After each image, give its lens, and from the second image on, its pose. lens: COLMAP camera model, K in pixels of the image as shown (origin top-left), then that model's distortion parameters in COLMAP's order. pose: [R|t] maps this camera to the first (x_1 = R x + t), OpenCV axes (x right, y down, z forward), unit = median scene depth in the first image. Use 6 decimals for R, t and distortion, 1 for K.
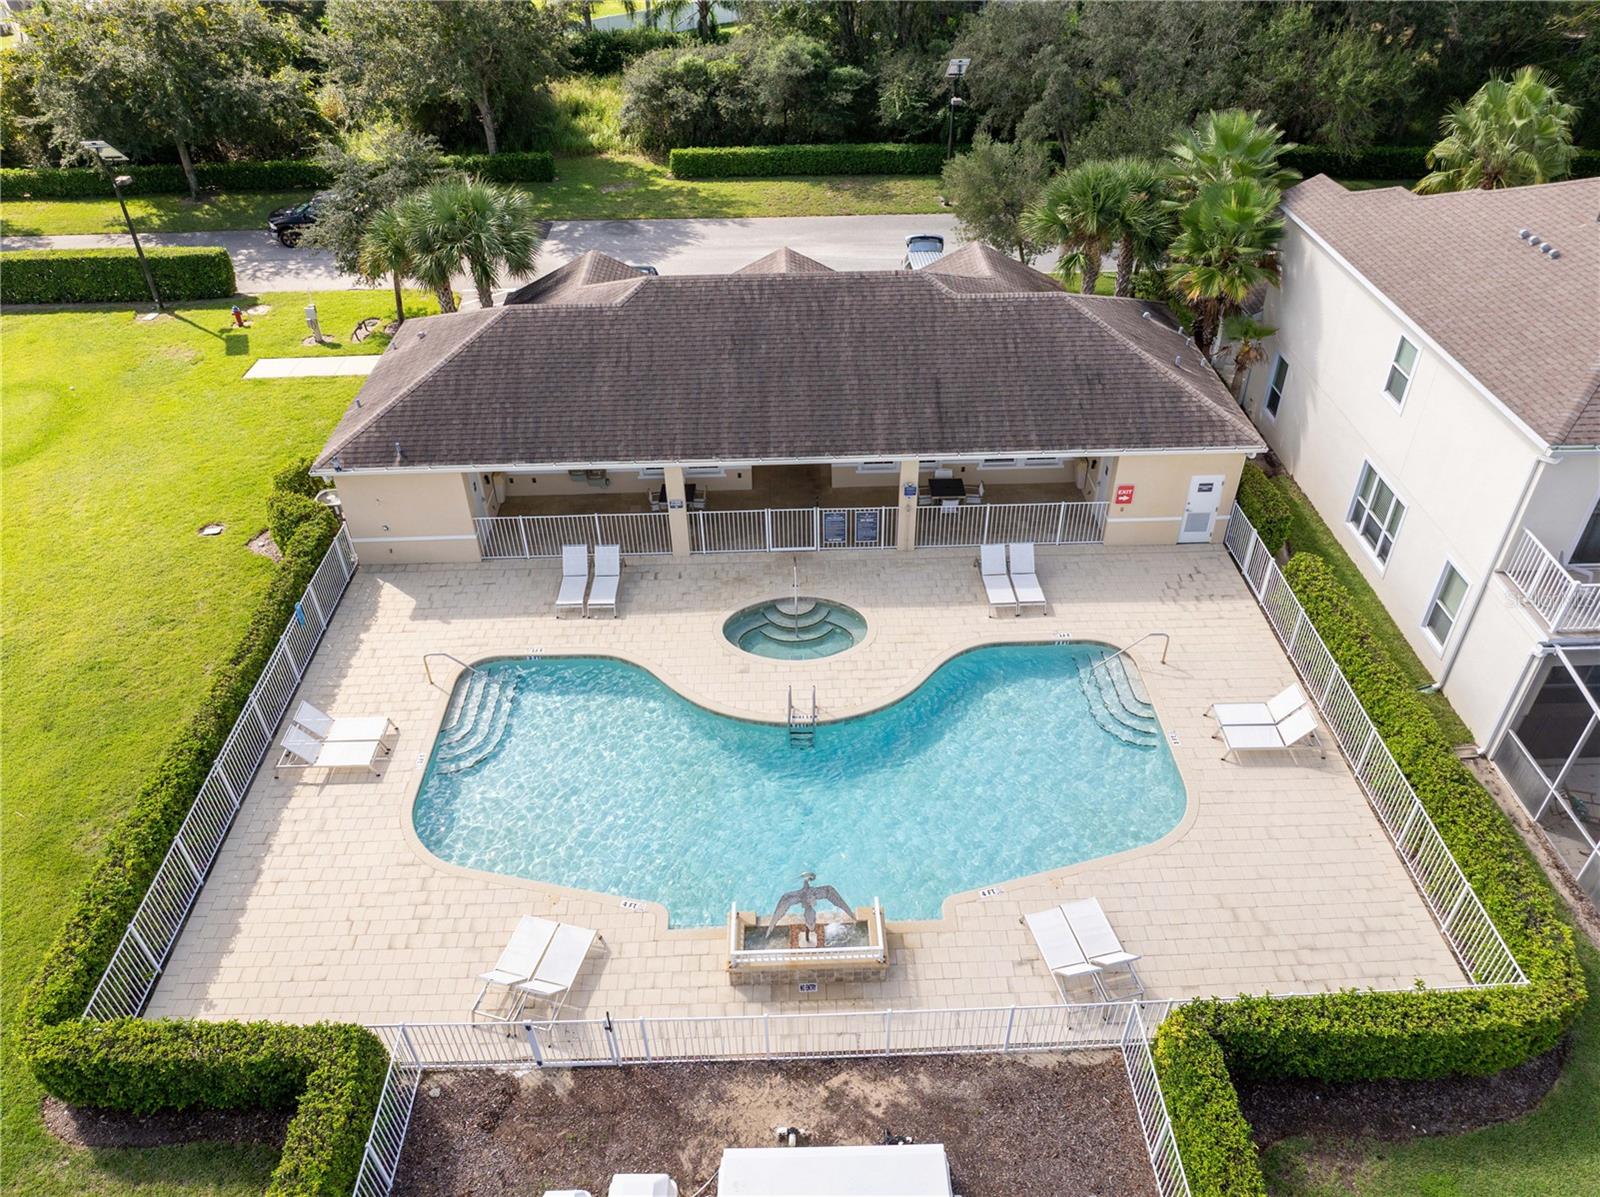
lens RADIAL K [[1115.8, 0, 810.1], [0, 1115.8, 598.6], [0, 0, 1]] dist [-0.037528, 0.006126]
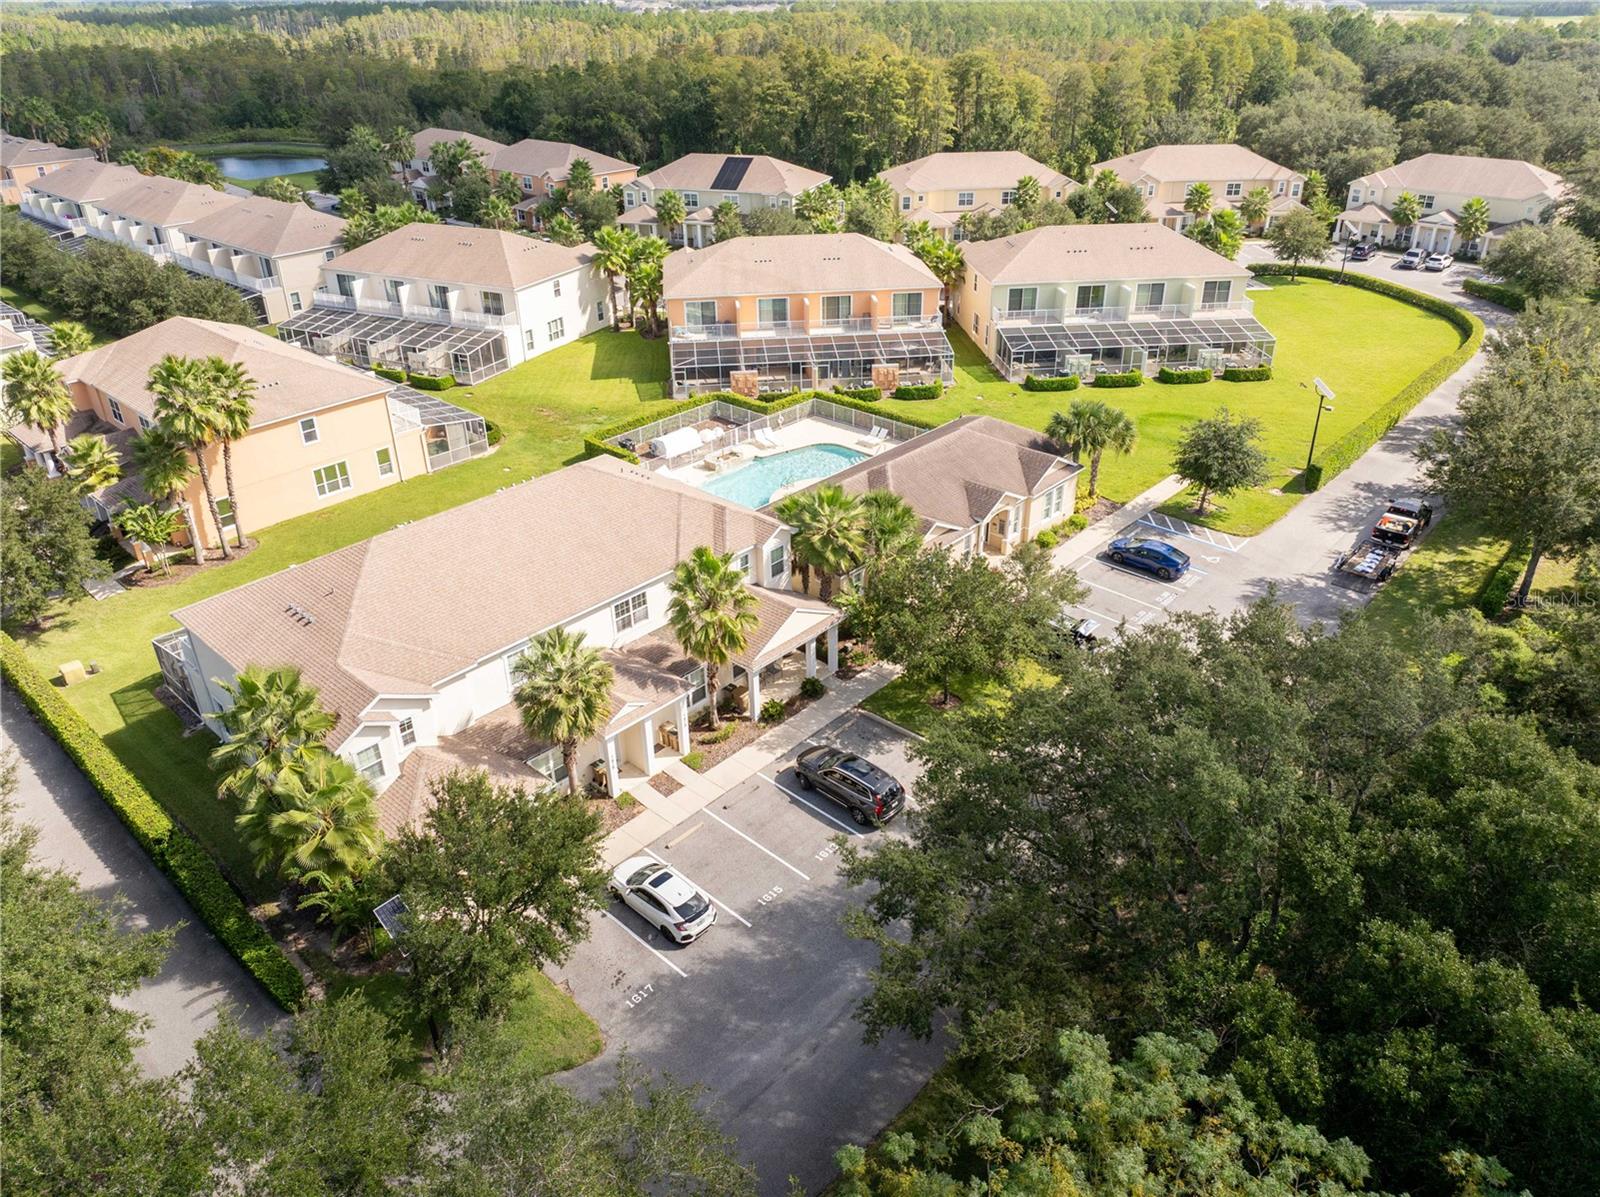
lens RADIAL K [[1118.6, 0, 809.1], [0, 1118.6, 593.9], [0, 0, 1]] dist [-0.035012, -0.004600]
pose [[-0.693985, 0.365255, -0.620462, 1.628533], [-0.422925, 0.490619, 0.761858, -1.757034], [0.582683, 0.791127, -0.186006, 1.545300]]
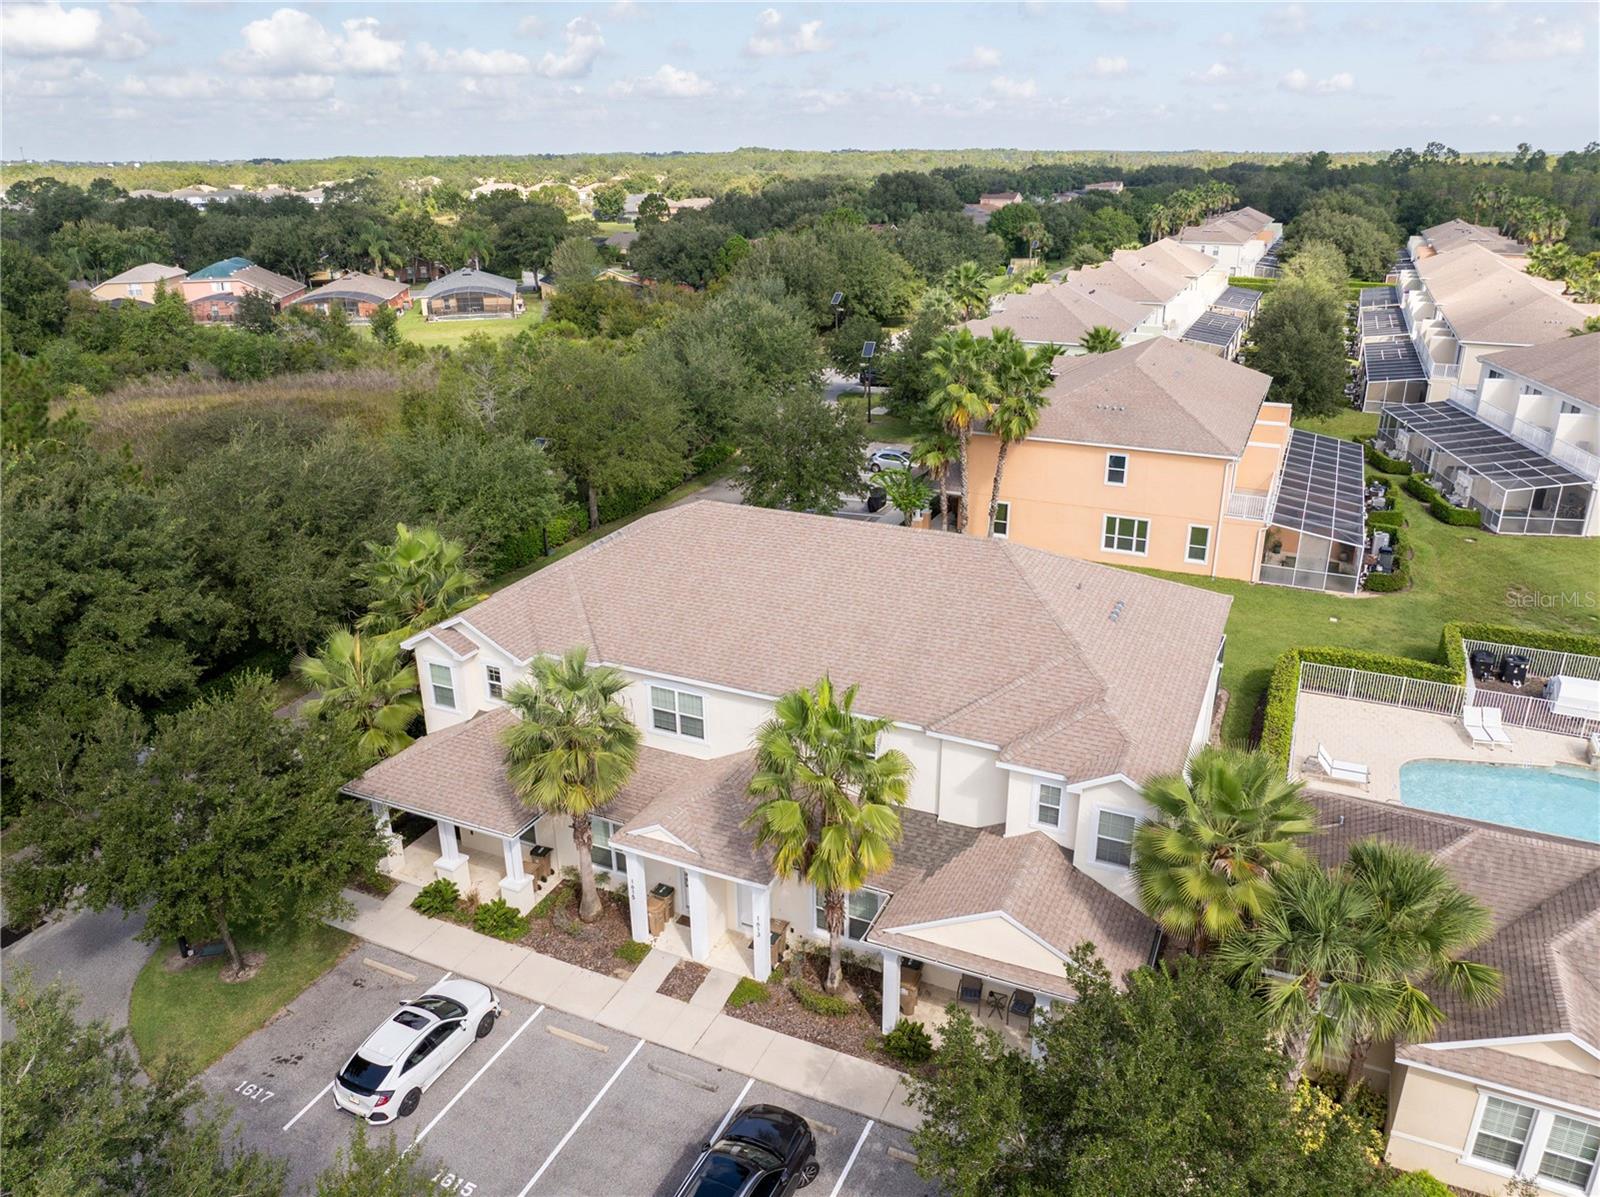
lens RADIAL K [[1118.6, 0, 809.1], [0, 1118.6, 593.9], [0, 0, 1]] dist [-0.035012, -0.004600]
pose [[-0.896024, -0.144439, 0.419854, 0.369873], [0.285494, 0.536787, 0.793948, -1.289235], [-0.340050, 0.831262, -0.439738, 1.458532]]
